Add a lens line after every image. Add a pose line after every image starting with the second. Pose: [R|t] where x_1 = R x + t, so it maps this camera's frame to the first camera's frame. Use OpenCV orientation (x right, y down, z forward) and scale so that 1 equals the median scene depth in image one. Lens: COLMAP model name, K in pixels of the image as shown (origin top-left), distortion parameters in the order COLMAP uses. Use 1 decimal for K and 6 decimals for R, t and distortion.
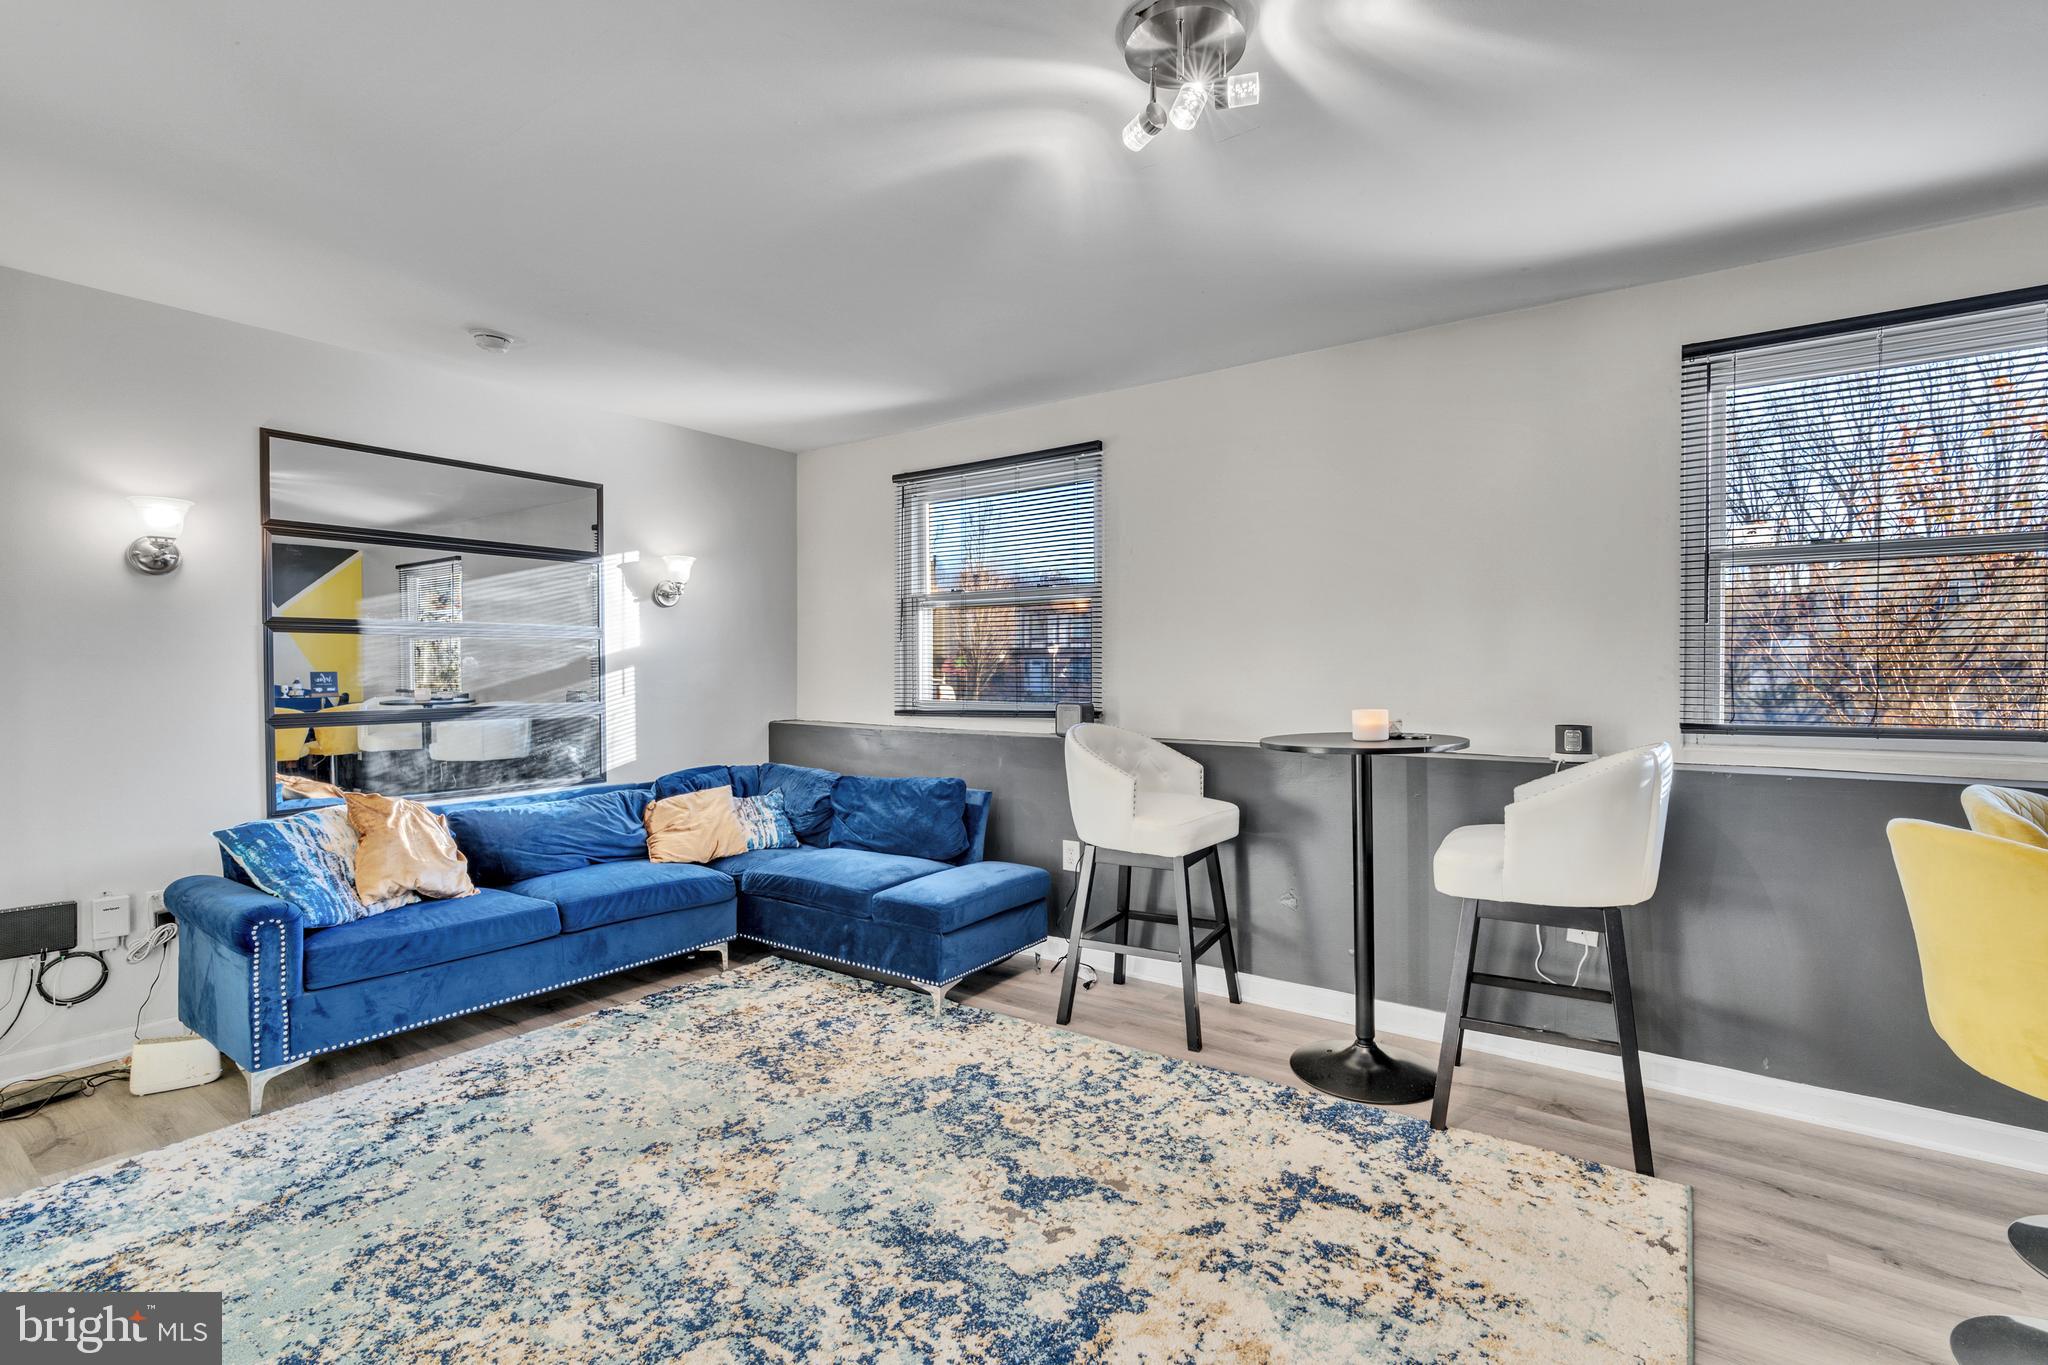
lens RADIAL K [[931.7, 0, 1024.0], [0, 931.7, 682.5], [0, 0, 1]] dist [-0.005806, 0.000297]
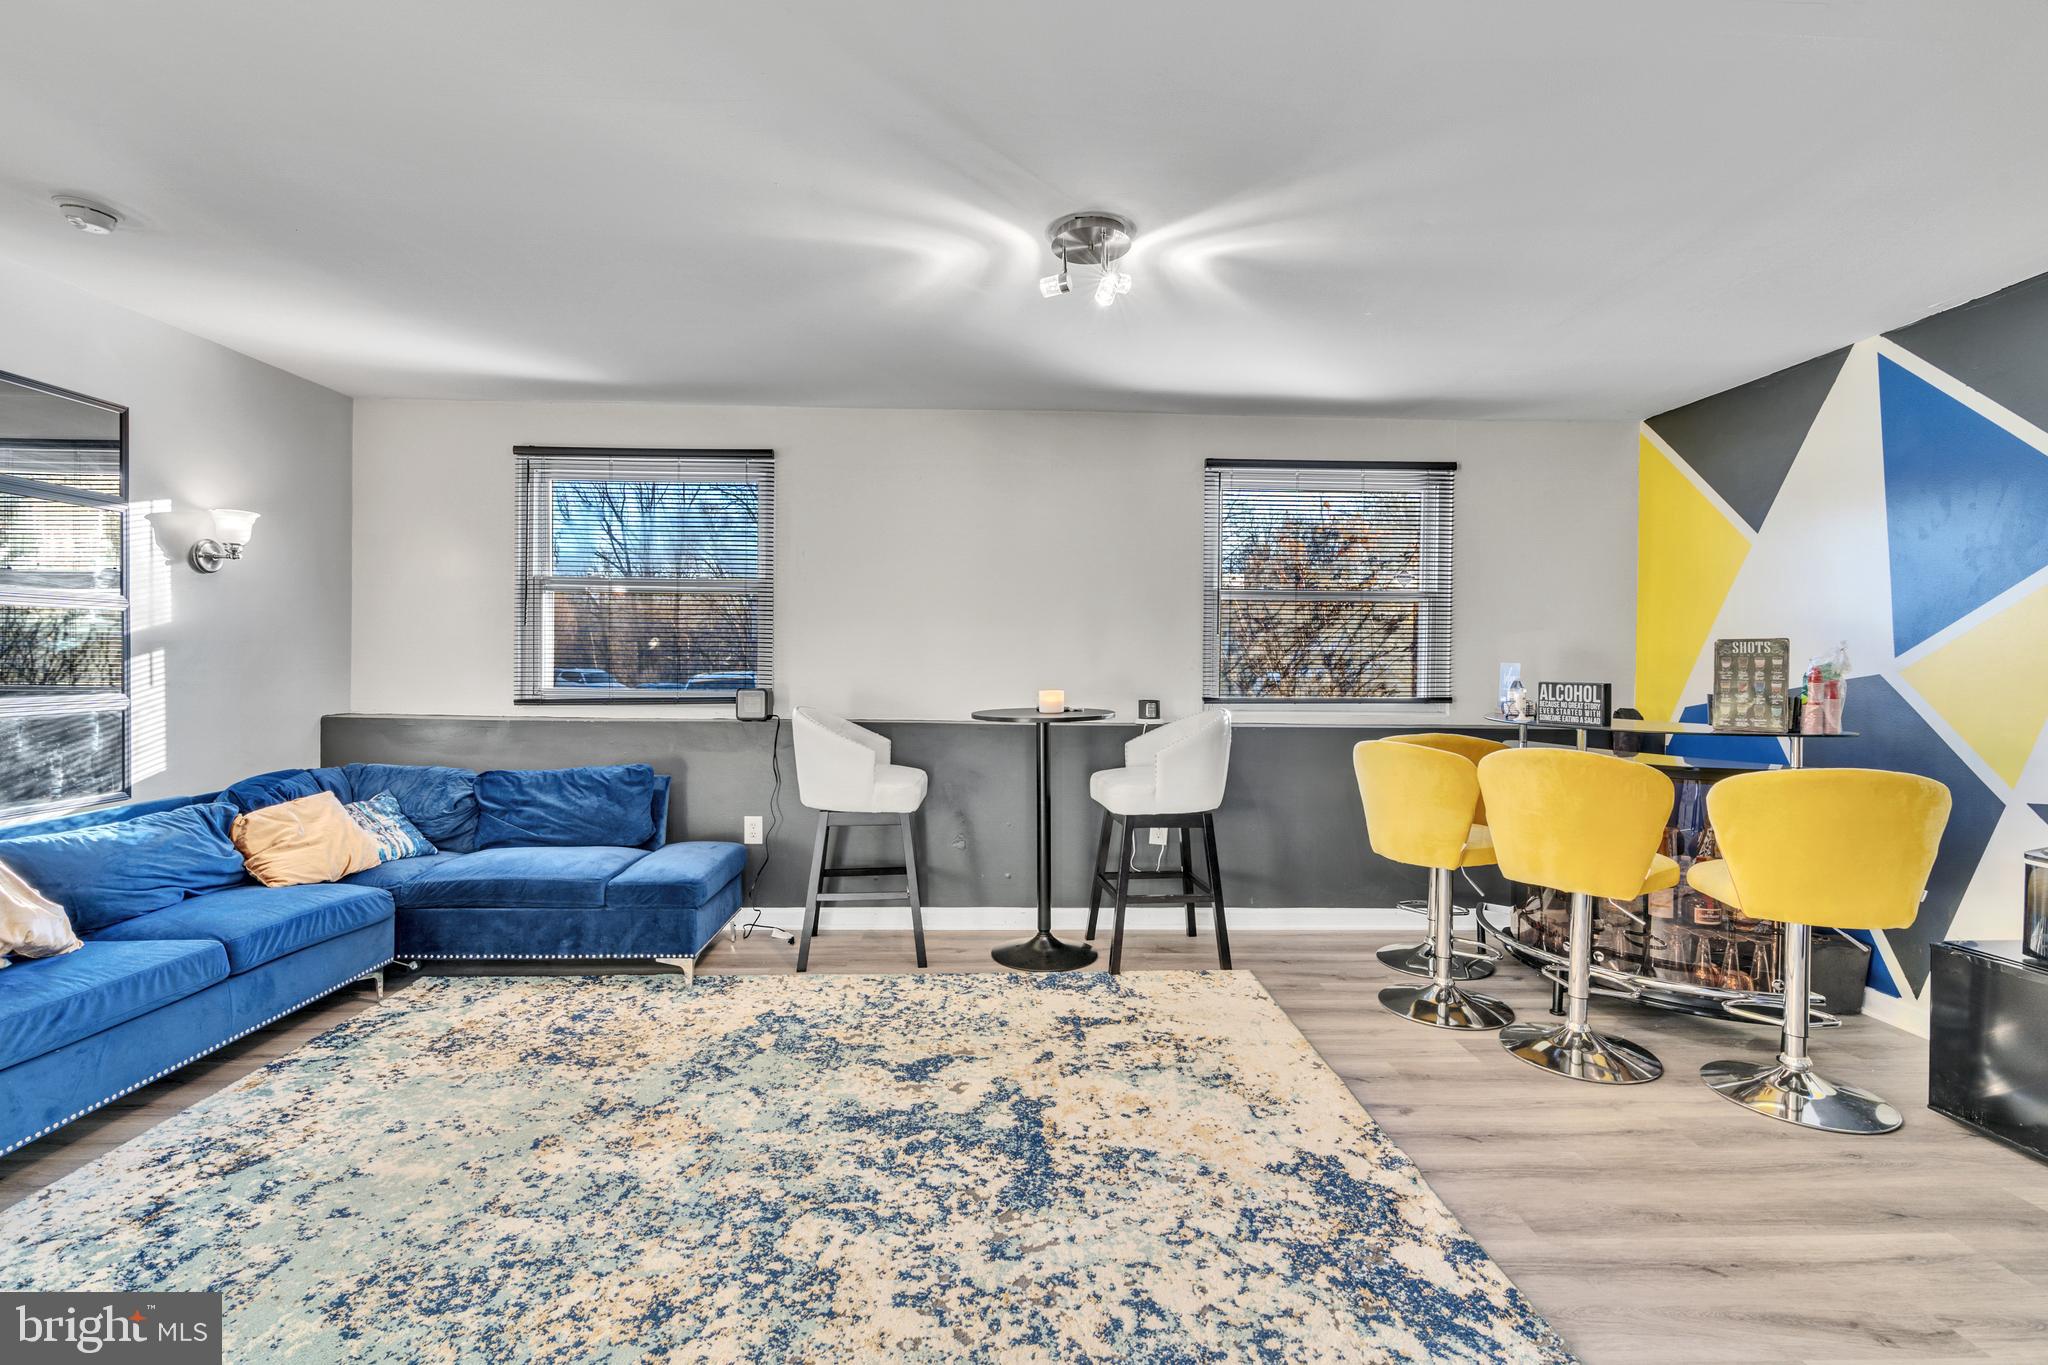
lens RADIAL K [[939.1, 0, 1023.7], [0, 939.1, 672.0], [0, 0, 1]] dist [-0.003657, 0.000885]
pose [[0.794846, 0.001928, 0.606808, -0.430068], [-0.002839, 0.999996, 0.000541, 0.000539], [-0.606804, -0.002153, 0.794848, -0.070498]]
